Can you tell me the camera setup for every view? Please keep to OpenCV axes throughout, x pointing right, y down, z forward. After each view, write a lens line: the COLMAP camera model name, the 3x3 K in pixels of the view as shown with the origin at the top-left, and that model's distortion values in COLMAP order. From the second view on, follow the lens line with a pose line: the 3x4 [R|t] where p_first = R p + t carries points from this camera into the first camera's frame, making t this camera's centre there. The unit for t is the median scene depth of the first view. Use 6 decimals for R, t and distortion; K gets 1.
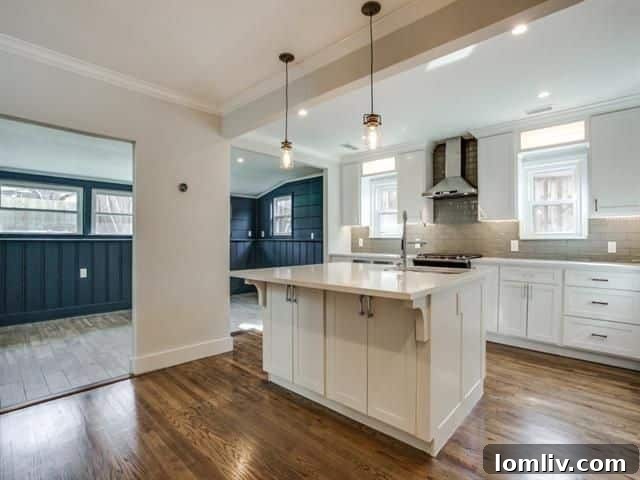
lens RADIAL K [[336.9, 0, 319.3], [0, 336.9, 244.3], [0, 0, 1]] dist [-0.037577, -0.000103]
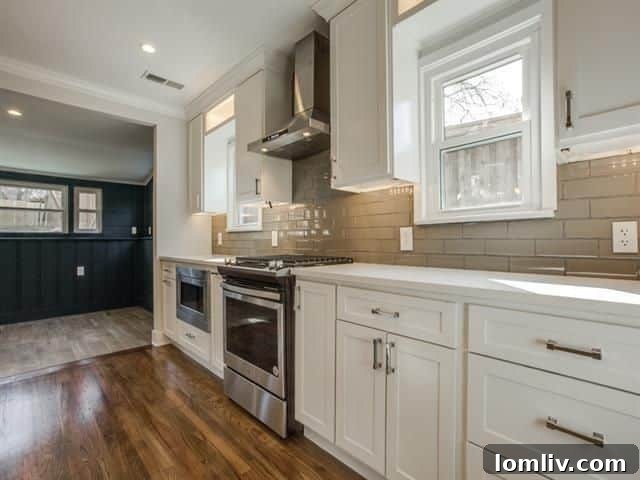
lens RADIAL K [[311.9, 0, 320.0], [0, 311.9, 240.0], [0, 0, 1]] dist [0.002075, 0.000121]
pose [[0.991924, -0.010156, -0.126428, 0.488888], [0.009821, 0.999946, -0.003273, 0.006019], [0.126454, 0.002005, 0.991970, 0.507692]]
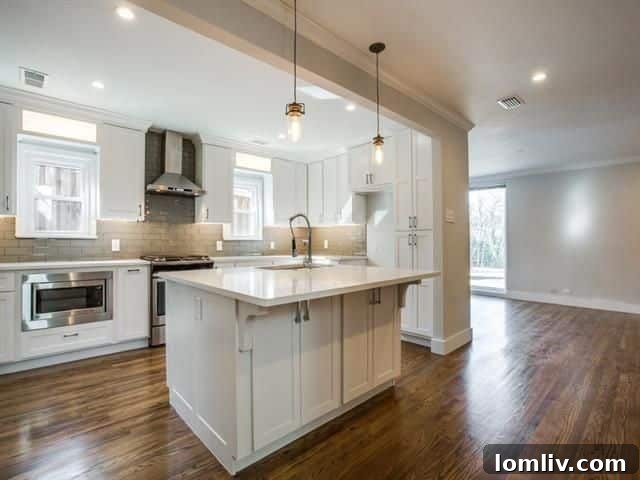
lens RADIAL K [[326.3, 0, 320.0], [0, 326.3, 240.0], [0, 0, 1]] dist [0.073487, 0.000004]
pose [[0.125214, 0.002161, 0.992127, -0.475436], [0.007916, 0.999964, -0.003177, -0.008587], [-0.992098, 0.008251, 0.125192, 0.476933]]
